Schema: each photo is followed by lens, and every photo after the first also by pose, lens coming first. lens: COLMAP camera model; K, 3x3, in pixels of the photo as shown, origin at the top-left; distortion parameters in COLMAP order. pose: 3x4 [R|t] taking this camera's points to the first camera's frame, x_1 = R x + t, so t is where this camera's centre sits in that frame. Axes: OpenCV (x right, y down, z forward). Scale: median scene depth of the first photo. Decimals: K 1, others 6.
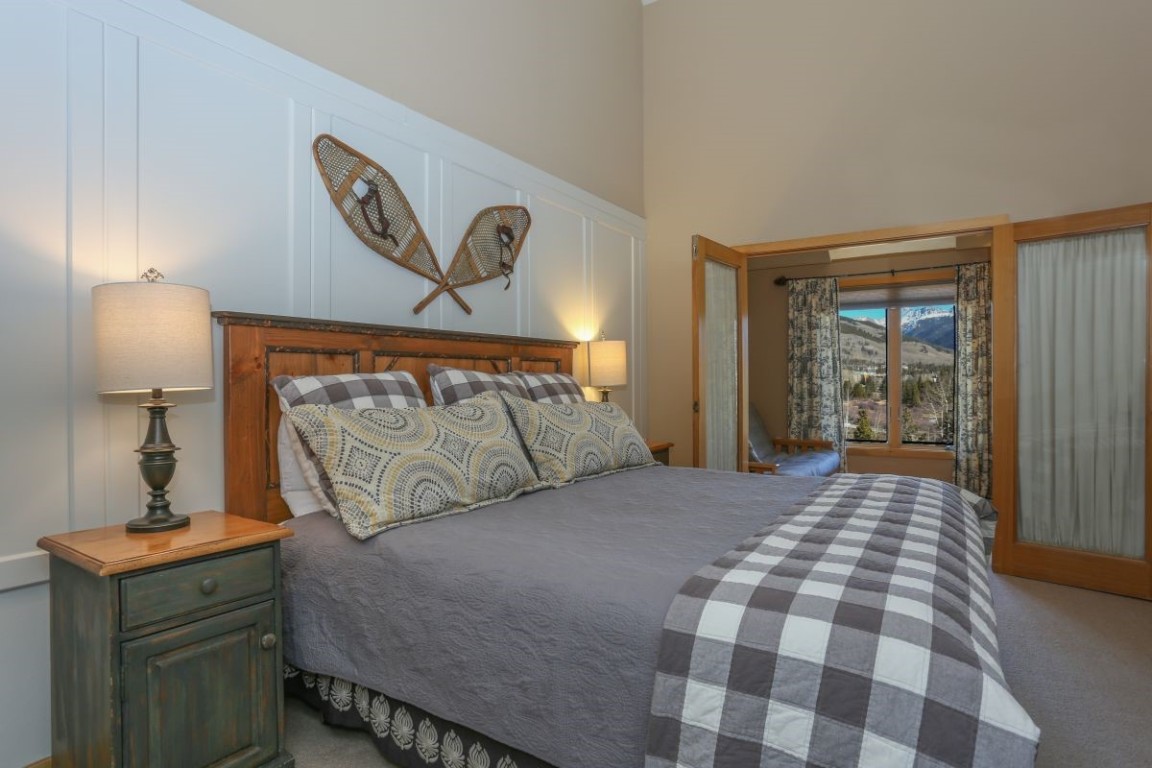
lens RADIAL K [[624.5, 0, 576.0], [0, 624.5, 384.0], [0, 0, 1]] dist [-0.066718, 0.037845]
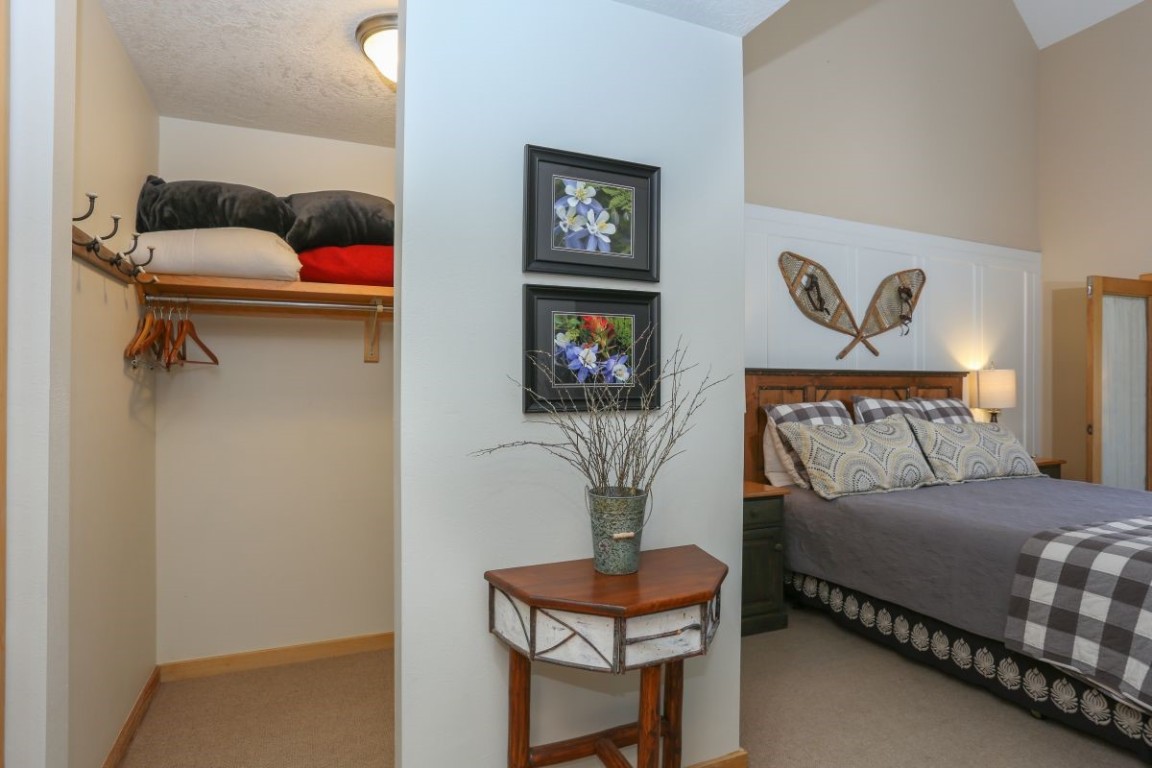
lens RADIAL K [[624.5, 0, 576.0], [0, 624.5, 384.0], [0, 0, 1]] dist [-0.066718, 0.037845]
pose [[0.844900, 0.005409, -0.534897, -0.006825], [-0.009256, 0.999947, -0.004509, -0.045960], [0.534844, 0.008761, 0.844905, -0.608463]]
